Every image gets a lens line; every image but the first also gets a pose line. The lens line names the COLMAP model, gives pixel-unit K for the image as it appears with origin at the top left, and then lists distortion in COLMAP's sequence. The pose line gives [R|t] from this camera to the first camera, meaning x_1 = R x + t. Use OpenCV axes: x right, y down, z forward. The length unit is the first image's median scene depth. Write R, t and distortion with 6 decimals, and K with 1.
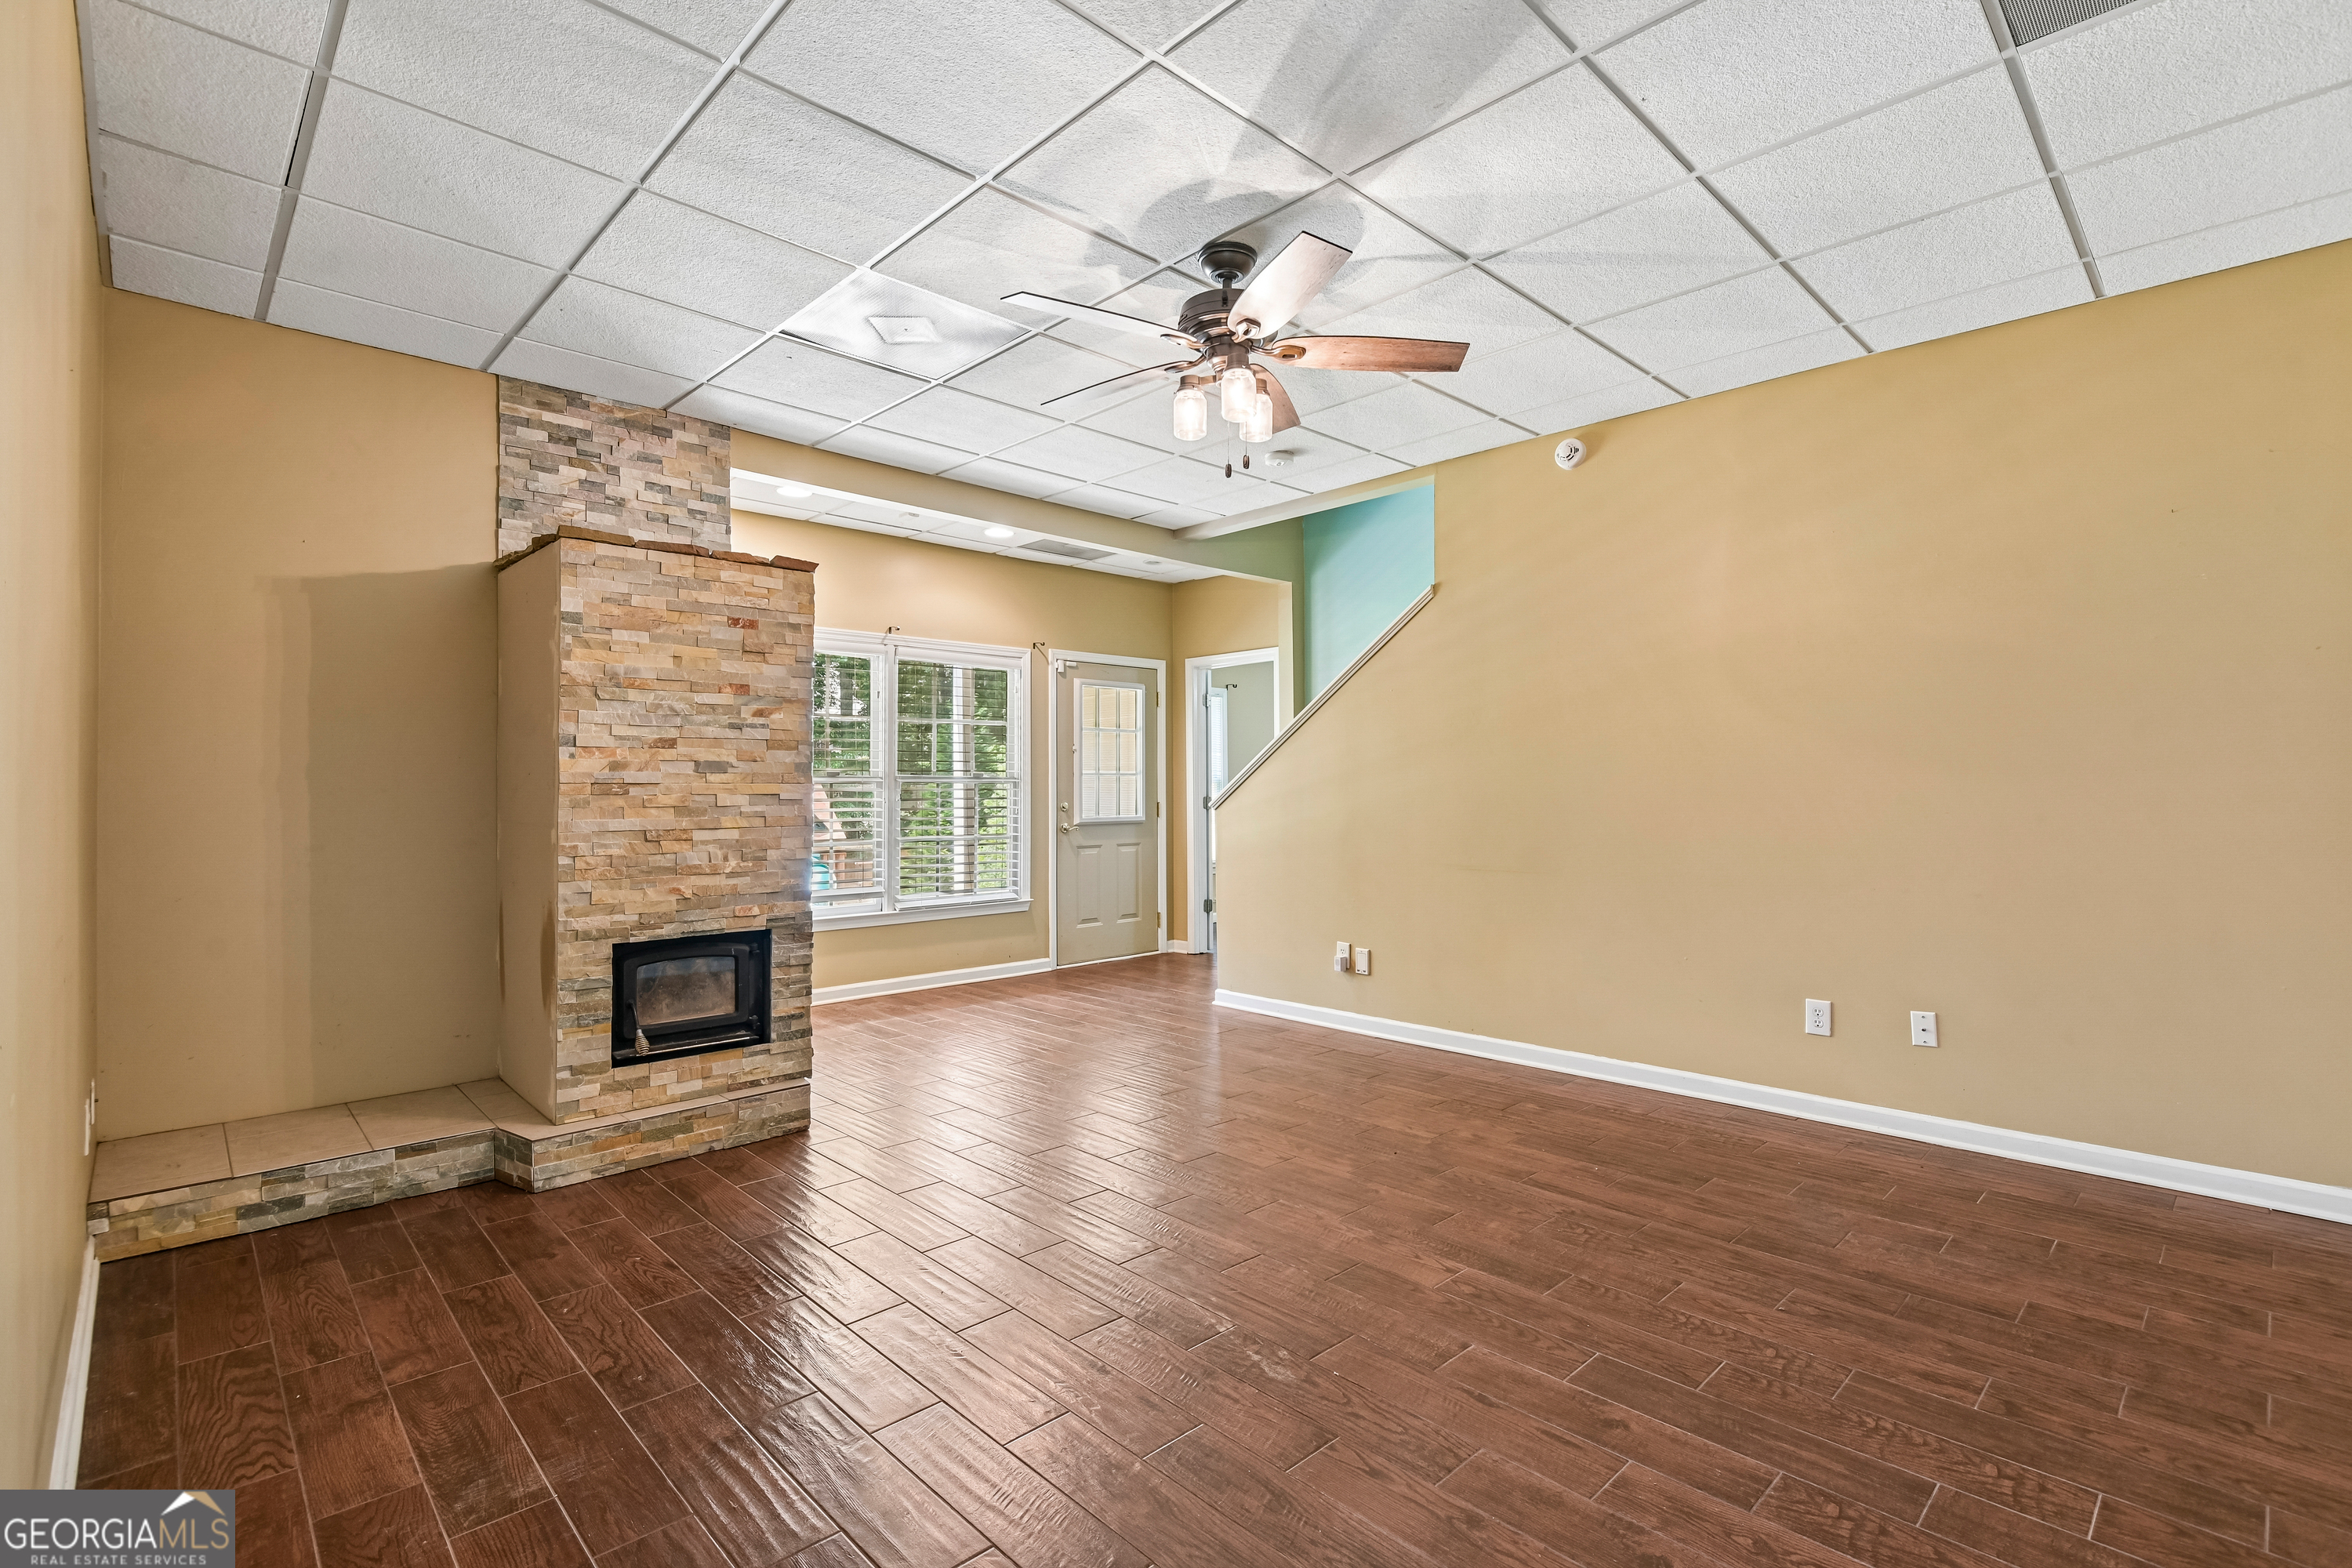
lens RADIAL K [[1078.5, 0, 1164.3], [0, 1078.5, 784.2], [0, 0, 1]] dist [-0.009603, -0.003800]
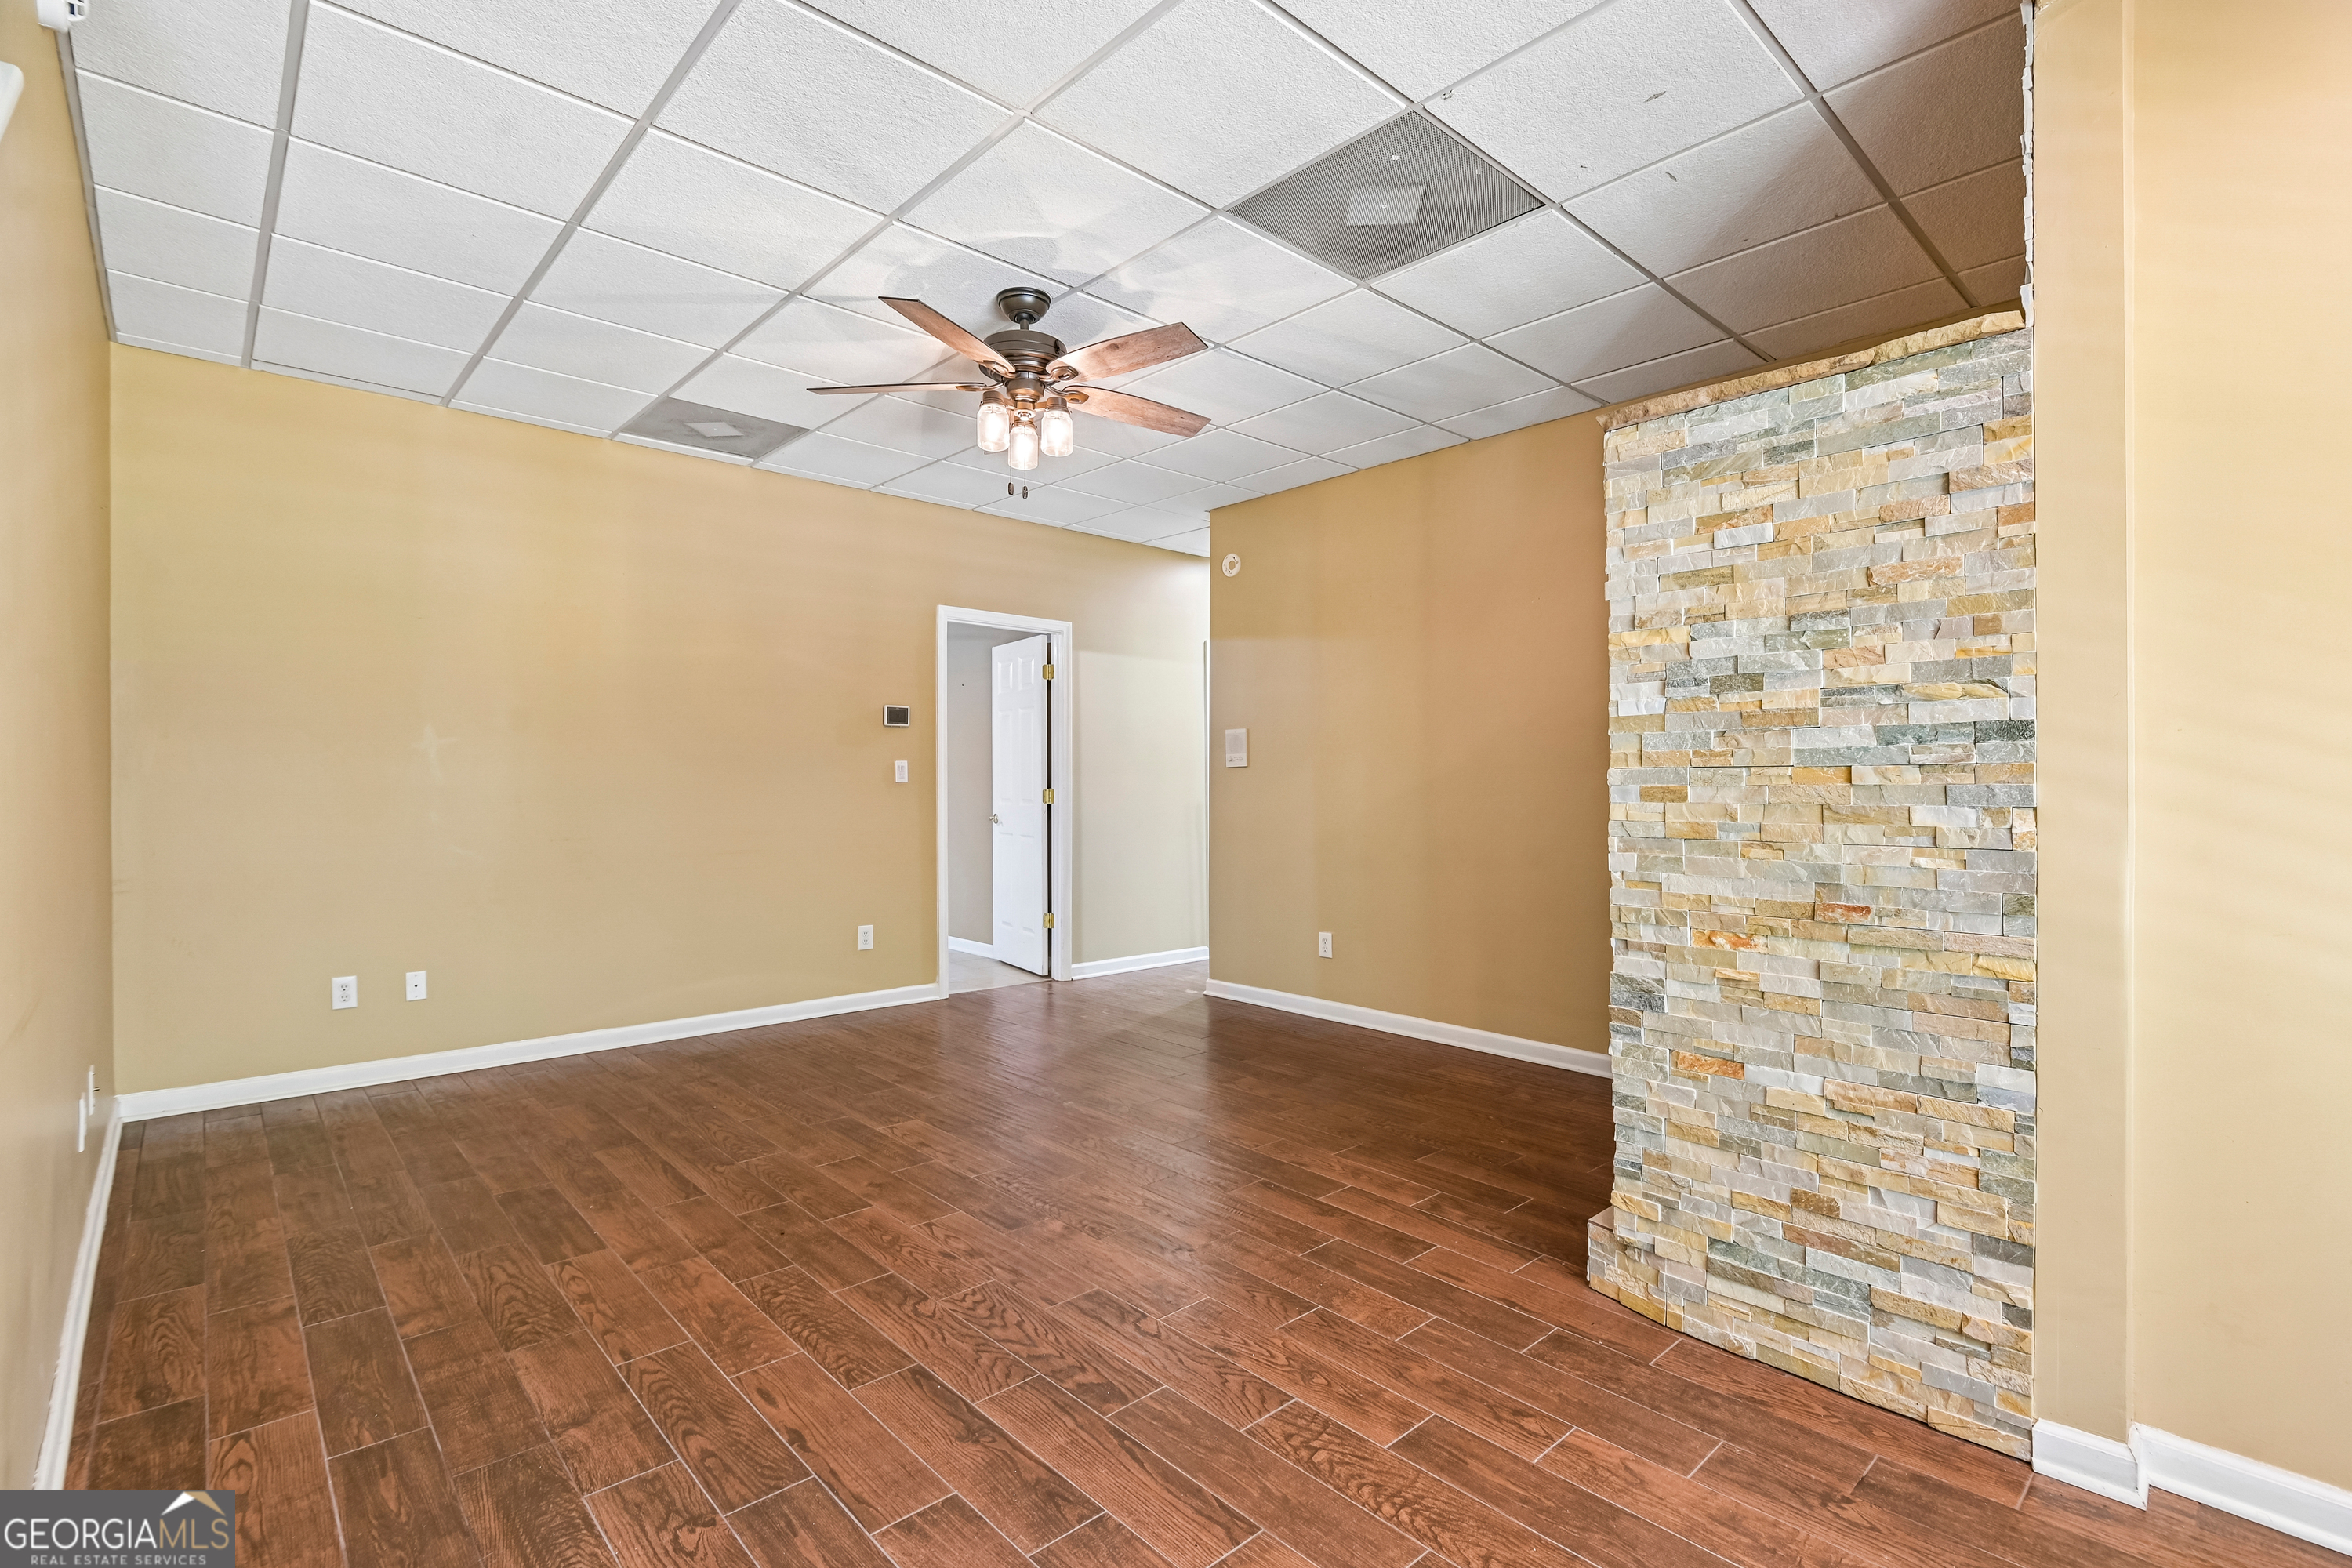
lens RADIAL K [[1078.5, 0, 1192.7], [0, 1078.5, 786.1], [0, 0, 1]] dist [-0.009603, -0.003800]
pose [[-0.999985, 0.005509, 0.000060, -0.092200], [0.005509, 0.999984, 0.001122, 0.009859], [-0.000054, 0.001123, -0.999999, 1.765547]]
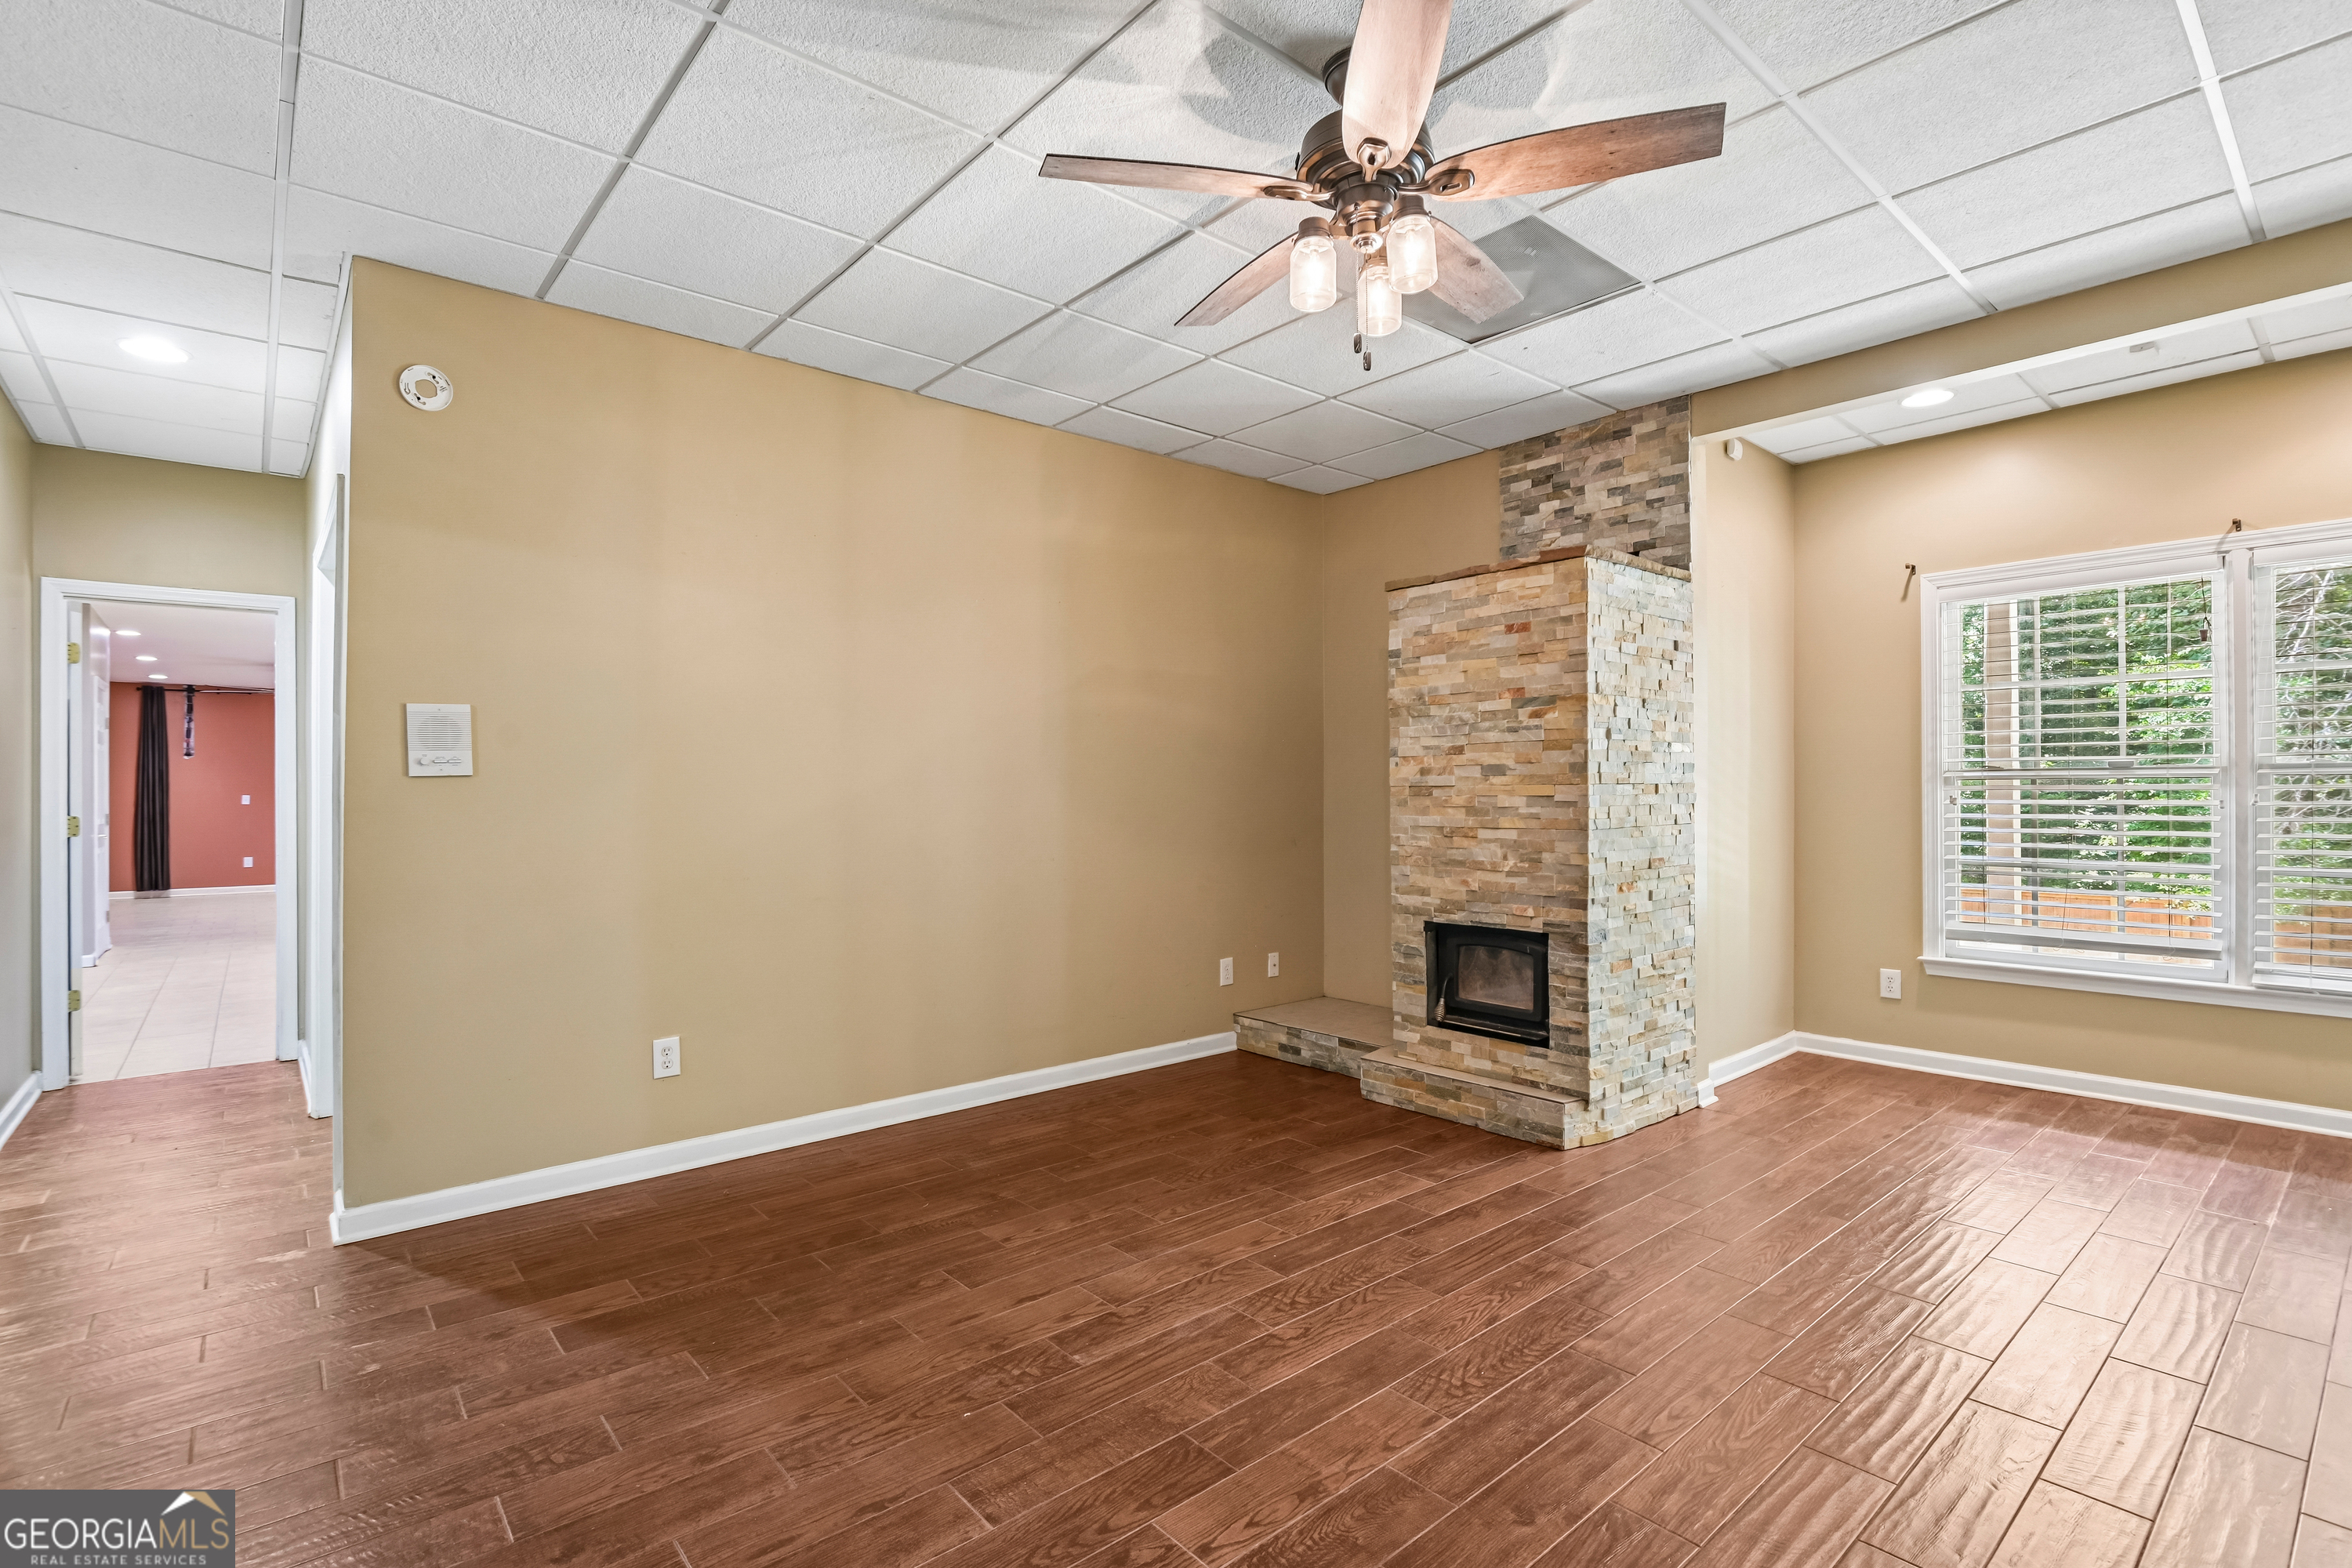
lens RADIAL K [[1078.5, 0, 1174.7], [0, 1078.5, 792.4], [0, 0, 1]] dist [-0.009603, -0.003800]
pose [[-0.047694, 0.003925, -0.998854, 0.667915], [0.011032, 0.999933, 0.003403, -0.001098], [0.998801, -0.010858, -0.047735, 0.752446]]
